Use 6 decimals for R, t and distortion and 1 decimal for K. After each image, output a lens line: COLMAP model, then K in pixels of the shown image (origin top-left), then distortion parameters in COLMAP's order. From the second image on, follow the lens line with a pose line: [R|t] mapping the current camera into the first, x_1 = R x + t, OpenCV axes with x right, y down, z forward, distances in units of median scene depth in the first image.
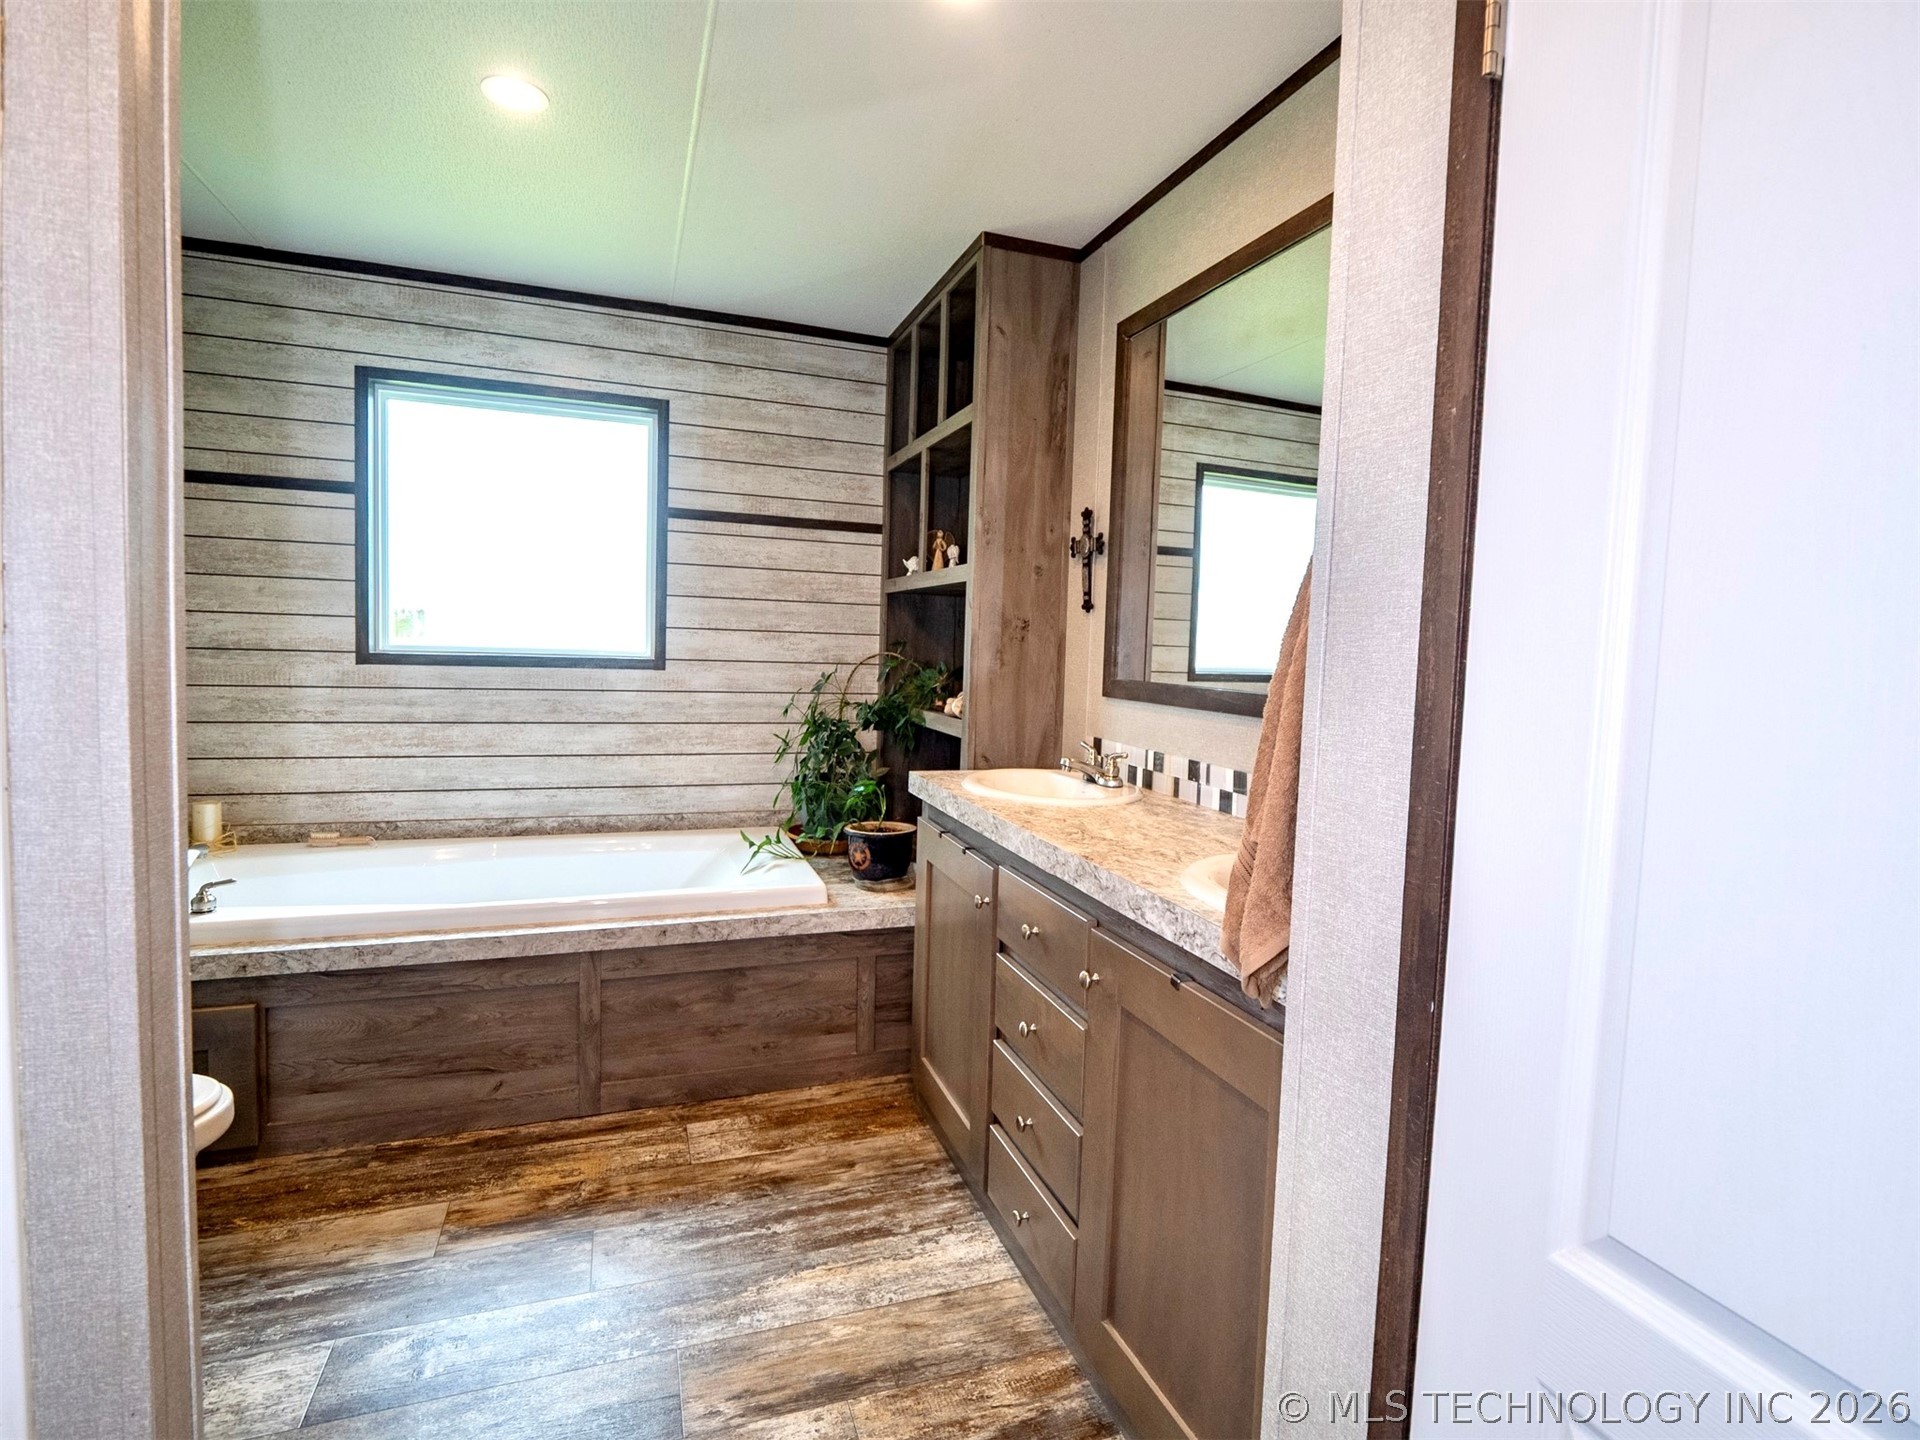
lens RADIAL K [[960.5, 0, 977.4], [0, 960.5, 702.6], [0, 0, 1]] dist [-0.008490, -0.000510]
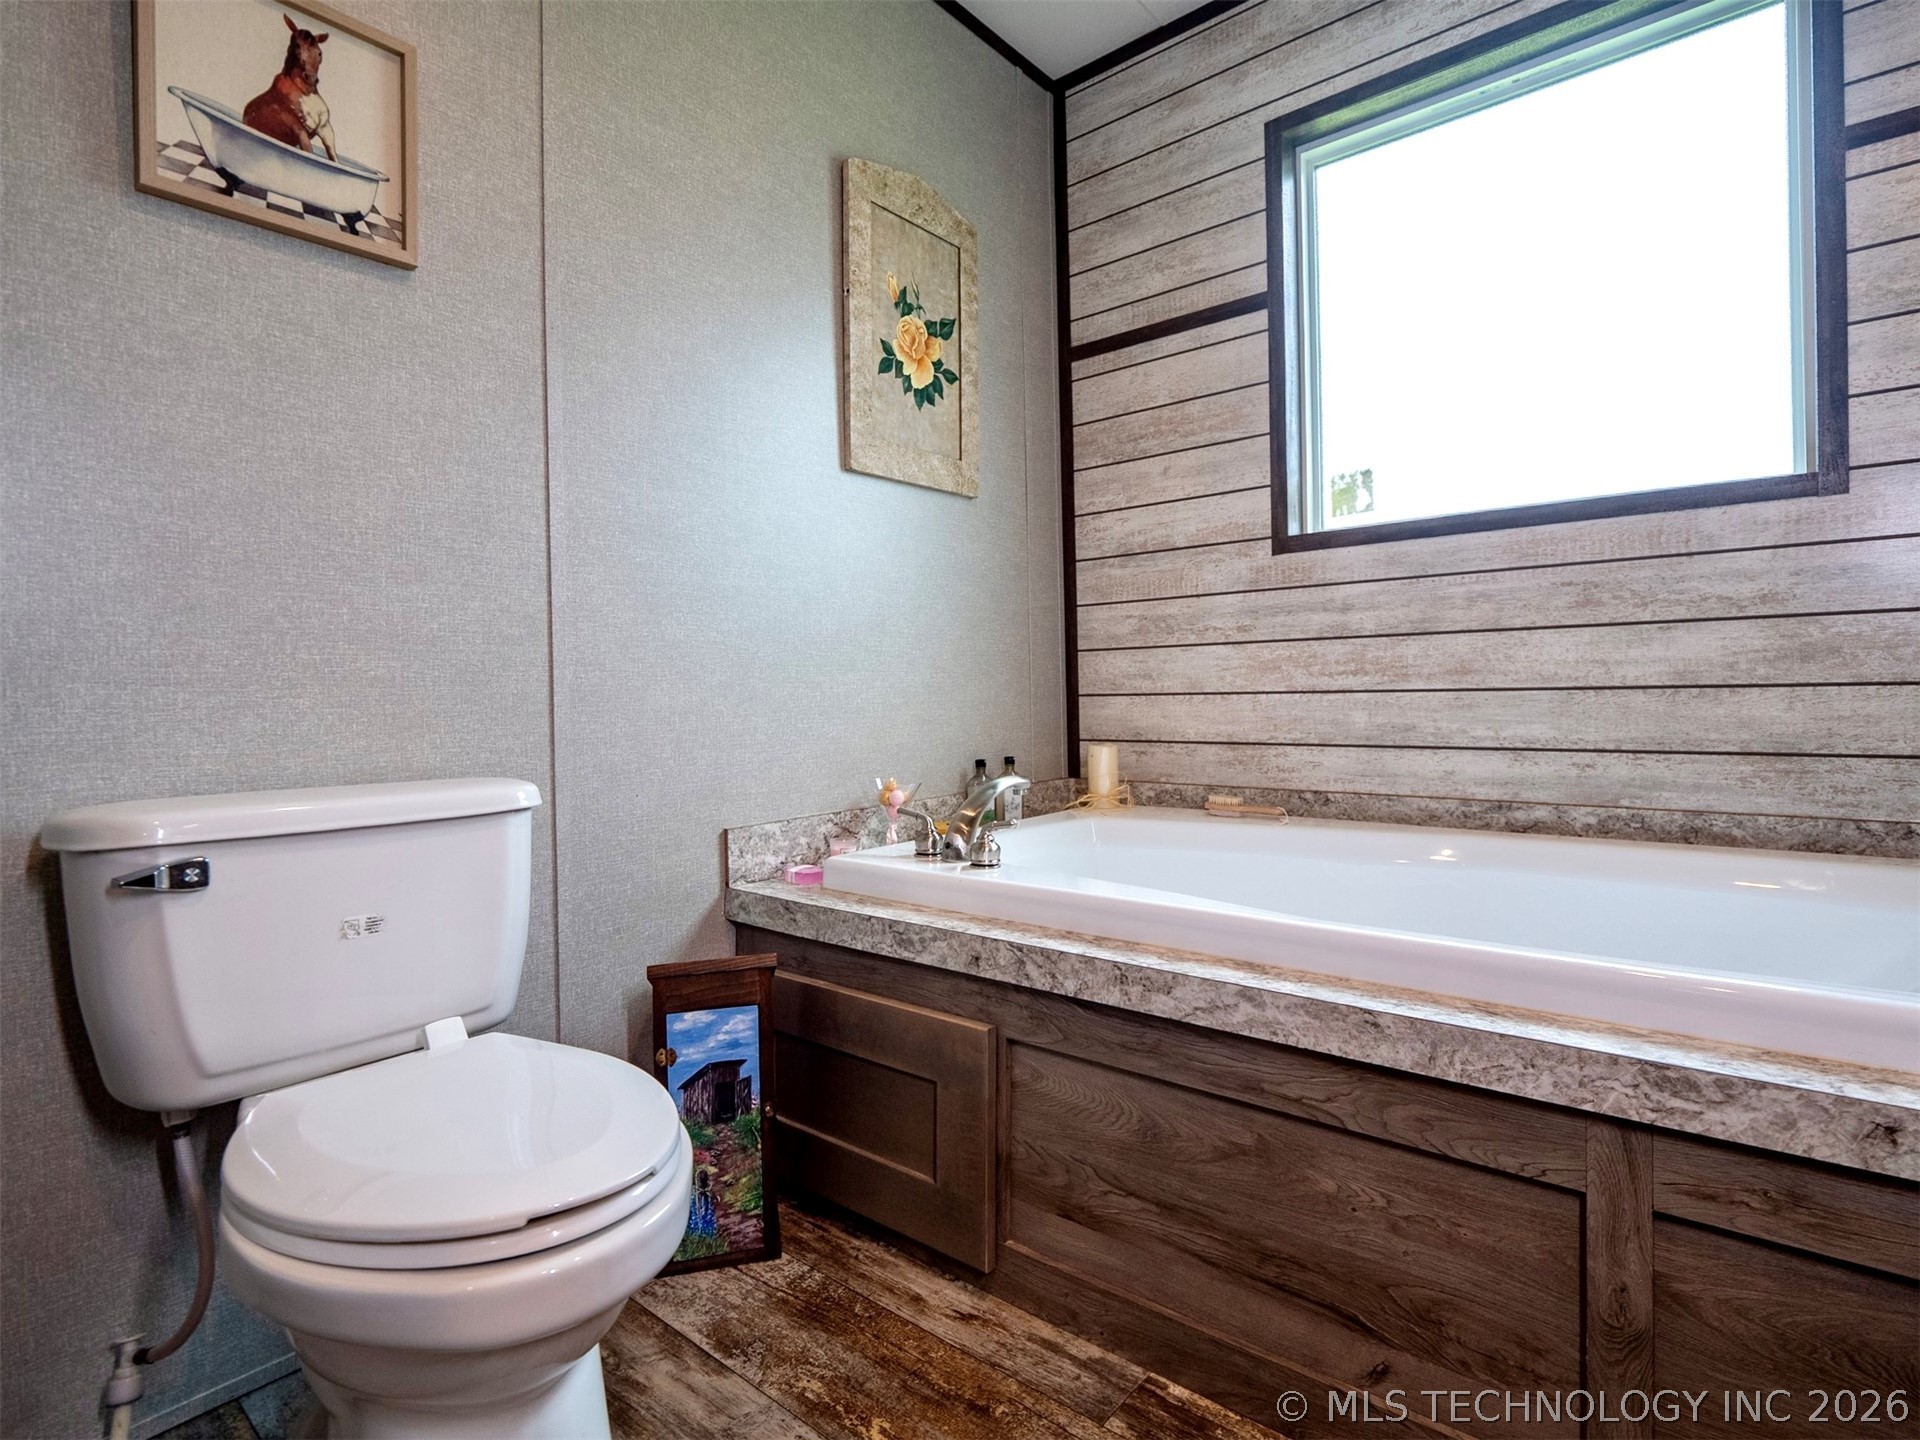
lens RADIAL K [[954.9, 0, 985.1], [0, 954.9, 700.9], [0, 0, 1]] dist [-0.002041, -0.008829]
pose [[0.505411, -0.033732, -0.862219, -0.172203], [-0.016735, 0.998664, -0.048879, 0.102355], [0.862717, 0.039133, 0.504171, 0.493326]]
